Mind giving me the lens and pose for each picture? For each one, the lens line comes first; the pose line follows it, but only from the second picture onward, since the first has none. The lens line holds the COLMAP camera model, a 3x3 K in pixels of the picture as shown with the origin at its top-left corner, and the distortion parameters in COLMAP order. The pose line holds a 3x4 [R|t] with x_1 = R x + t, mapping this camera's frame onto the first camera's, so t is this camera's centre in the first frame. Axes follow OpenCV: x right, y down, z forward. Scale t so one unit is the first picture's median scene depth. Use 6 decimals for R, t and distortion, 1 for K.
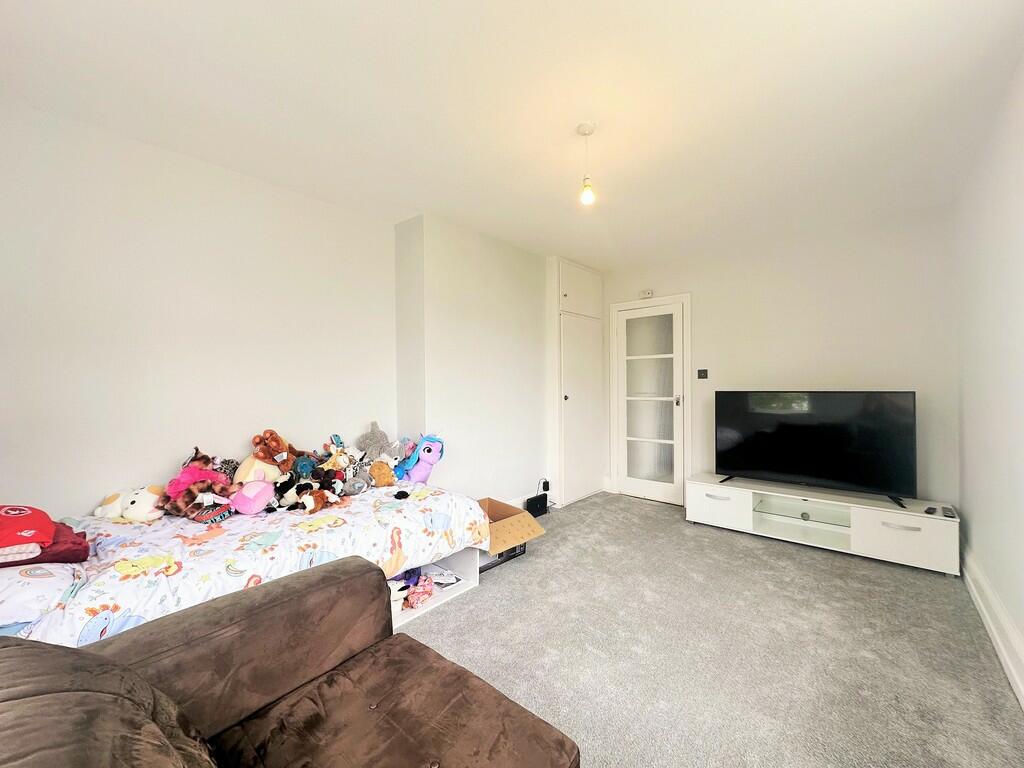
lens RADIAL K [[409.2, 0, 512.0], [0, 409.2, 384.0], [0, 0, 1]] dist [0.000268, 0.000814]
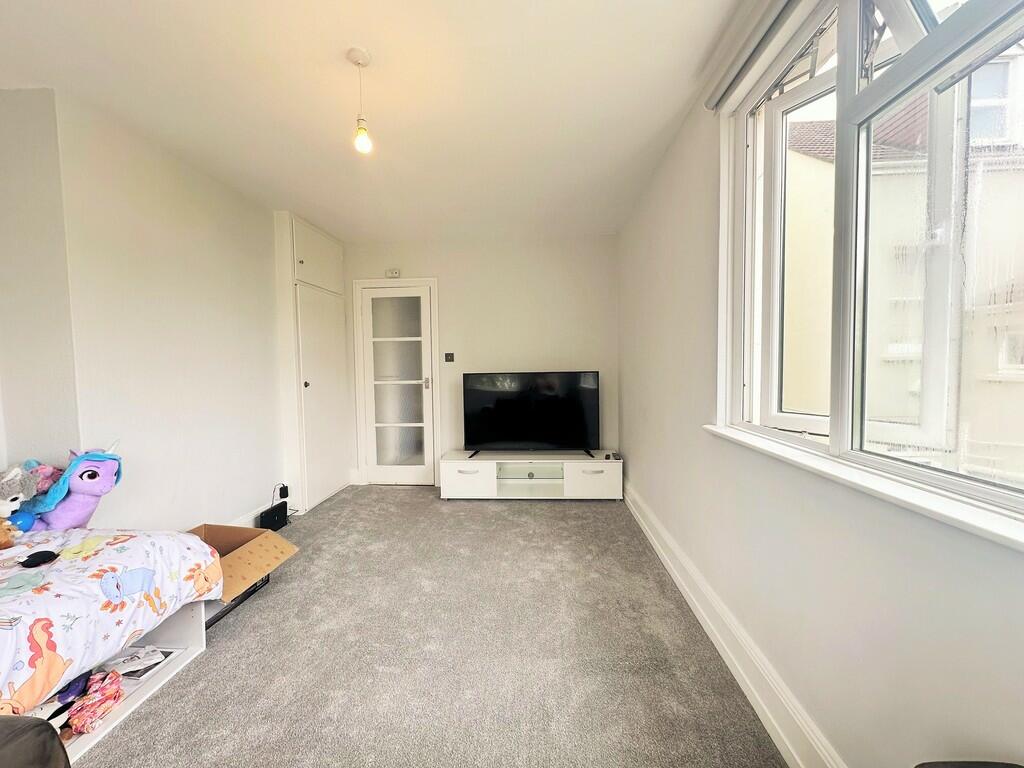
lens RADIAL K [[409.2, 0, 512.0], [0, 409.2, 384.0], [0, 0, 1]] dist [0.000268, 0.000814]
pose [[0.791756, -0.033874, 0.609898, -0.071295], [0.008372, 0.998969, 0.044615, -0.002473], [-0.610780, -0.030218, 0.791223, 0.103646]]
